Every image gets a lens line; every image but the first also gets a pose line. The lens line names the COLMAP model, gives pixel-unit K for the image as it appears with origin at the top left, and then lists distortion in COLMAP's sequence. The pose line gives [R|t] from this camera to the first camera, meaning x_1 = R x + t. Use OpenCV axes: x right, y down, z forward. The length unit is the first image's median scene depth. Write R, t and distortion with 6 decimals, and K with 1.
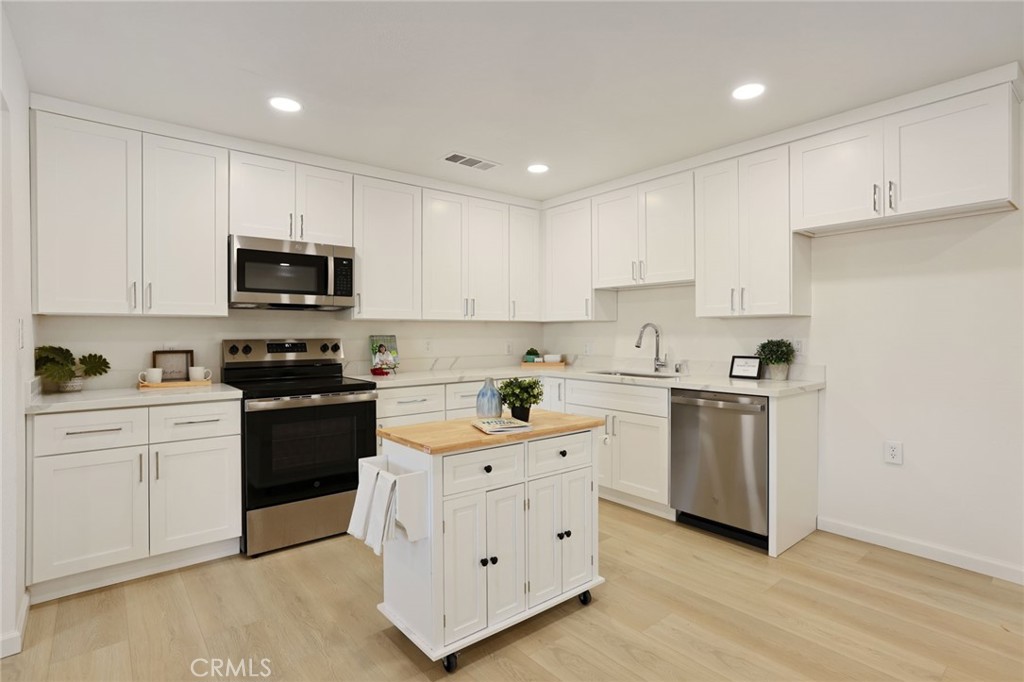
lens RADIAL K [[509.6, 0, 508.0], [0, 509.6, 333.8], [0, 0, 1]] dist [-0.031630, 0.006916]
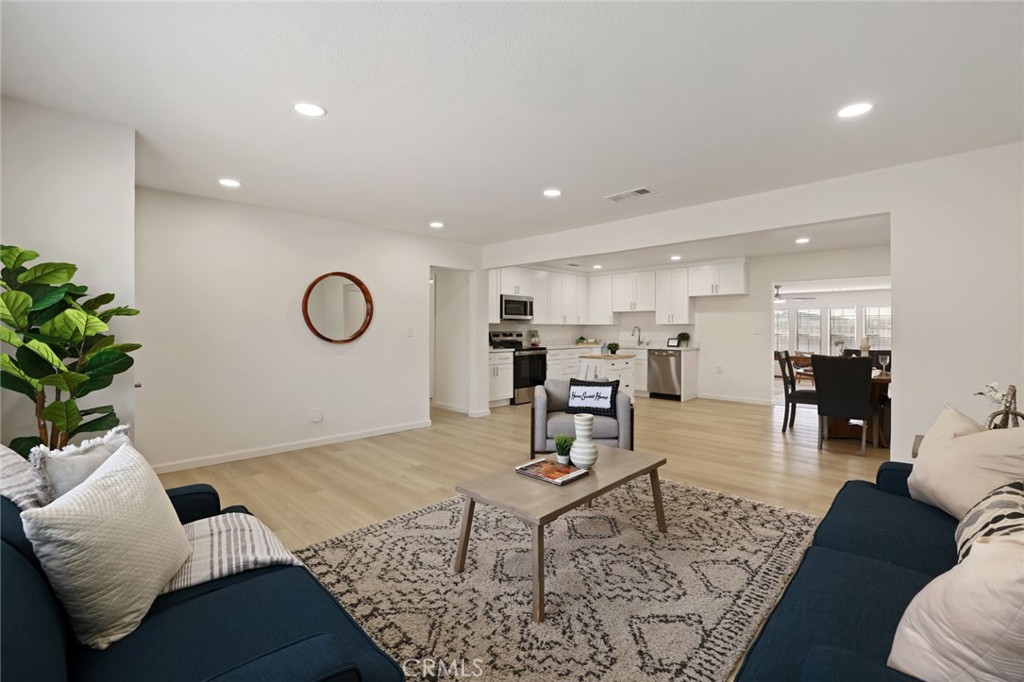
lens RADIAL K [[445.3, 0, 511.2], [0, 445.3, 331.5], [0, 0, 1]] dist [-0.030313, 0.007210]
pose [[0.994005, 0.004700, 0.109231, -0.704938], [-0.004910, 0.999987, 0.001653, 0.005915], [-0.109222, -0.002180, 0.994015, -1.372155]]
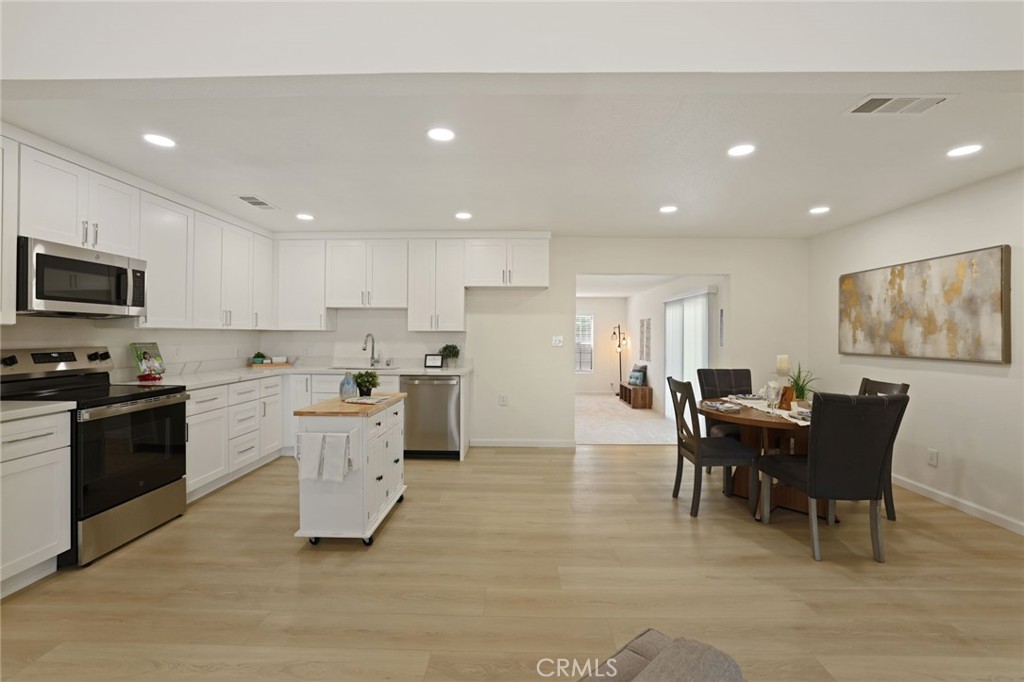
lens RADIAL K [[445.3, 0, 506.1], [0, 445.3, 333.9], [0, 0, 1]] dist [-0.030313, 0.007210]
pose [[0.653702, 0.008713, 0.756702, -0.524992], [-0.006323, 0.999962, -0.006051, -0.017526], [-0.756725, -0.000829, 0.653733, -0.173782]]
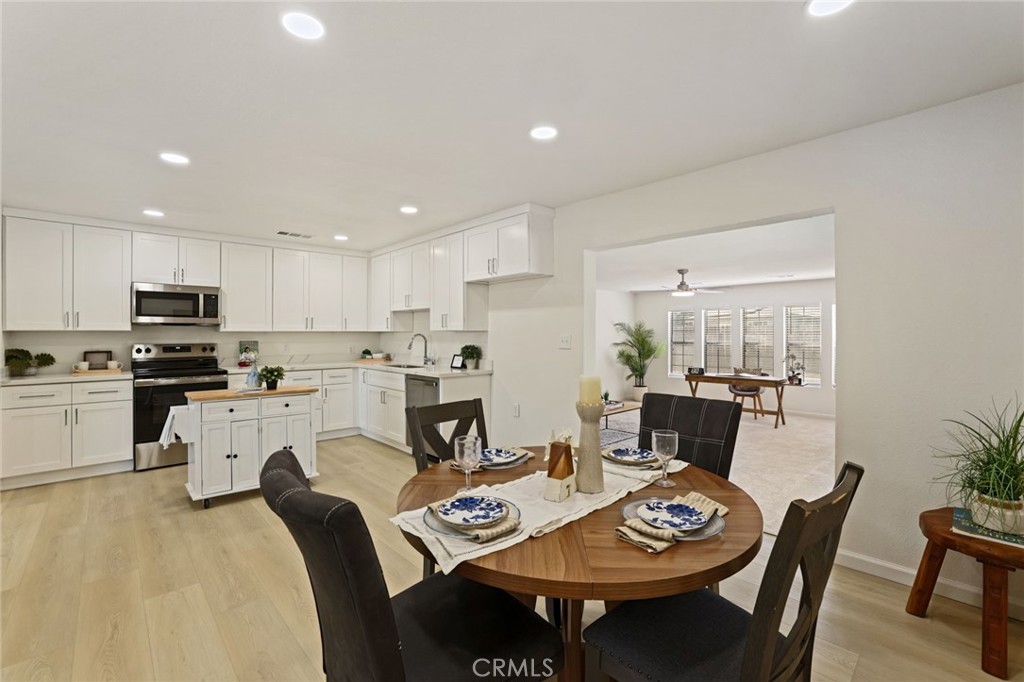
lens RADIAL K [[445.3, 0, 507.1], [0, 445.3, 332.9], [0, 0, 1]] dist [-0.030313, 0.007210]
pose [[0.998449, 0.002302, 0.055632, 0.564914], [-0.002106, 0.999991, -0.003571, -0.023089], [-0.055640, 0.003448, 0.998445, -0.478621]]
